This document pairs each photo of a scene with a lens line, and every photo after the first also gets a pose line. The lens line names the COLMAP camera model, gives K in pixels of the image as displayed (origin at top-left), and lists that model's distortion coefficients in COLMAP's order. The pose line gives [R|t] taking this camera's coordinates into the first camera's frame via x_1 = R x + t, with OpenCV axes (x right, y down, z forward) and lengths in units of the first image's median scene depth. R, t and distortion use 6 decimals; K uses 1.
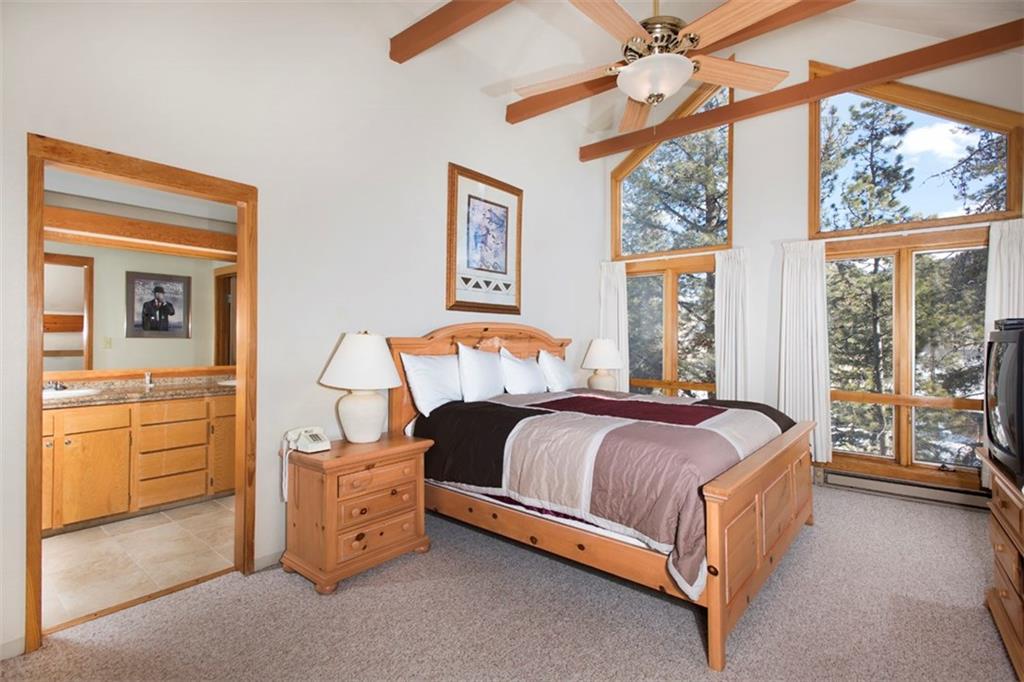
lens RADIAL K [[490.7, 0, 520.1], [0, 490.7, 337.1], [0, 0, 1]] dist [0.003140, 0.000586]
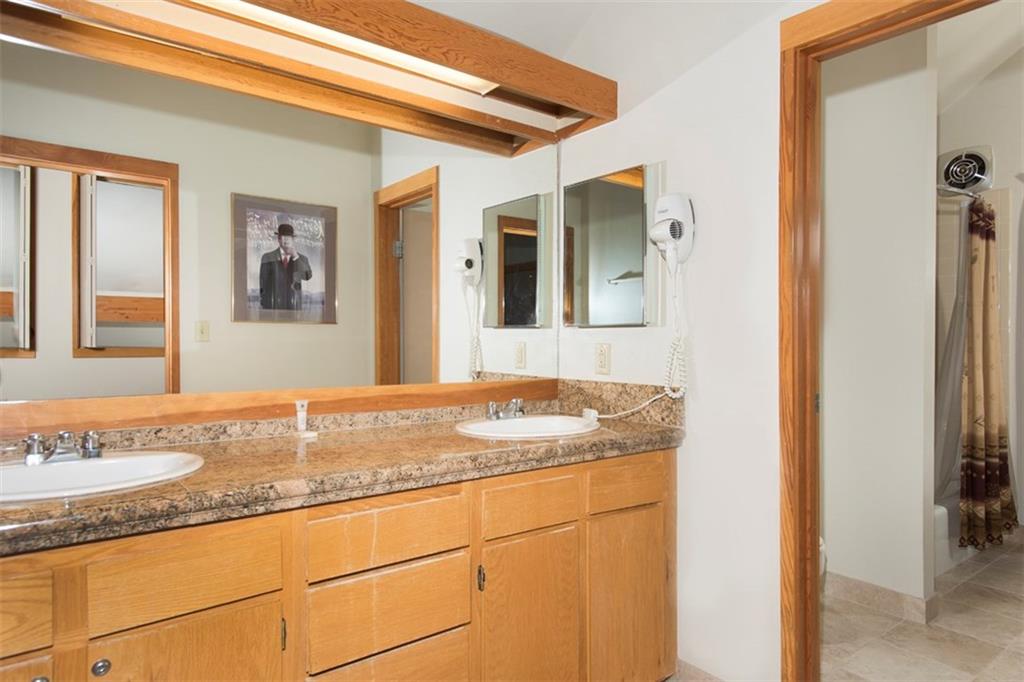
lens RADIAL K [[630.4, 0, 512.0], [0, 630.4, 341.0], [0, 0, 1]] dist [0.002536, 0.001314]
pose [[0.973427, -0.000563, -0.228997, -0.491581], [0.002486, 0.999964, 0.008107, 0.022716], [0.228984, -0.008461, 0.973393, 0.568803]]
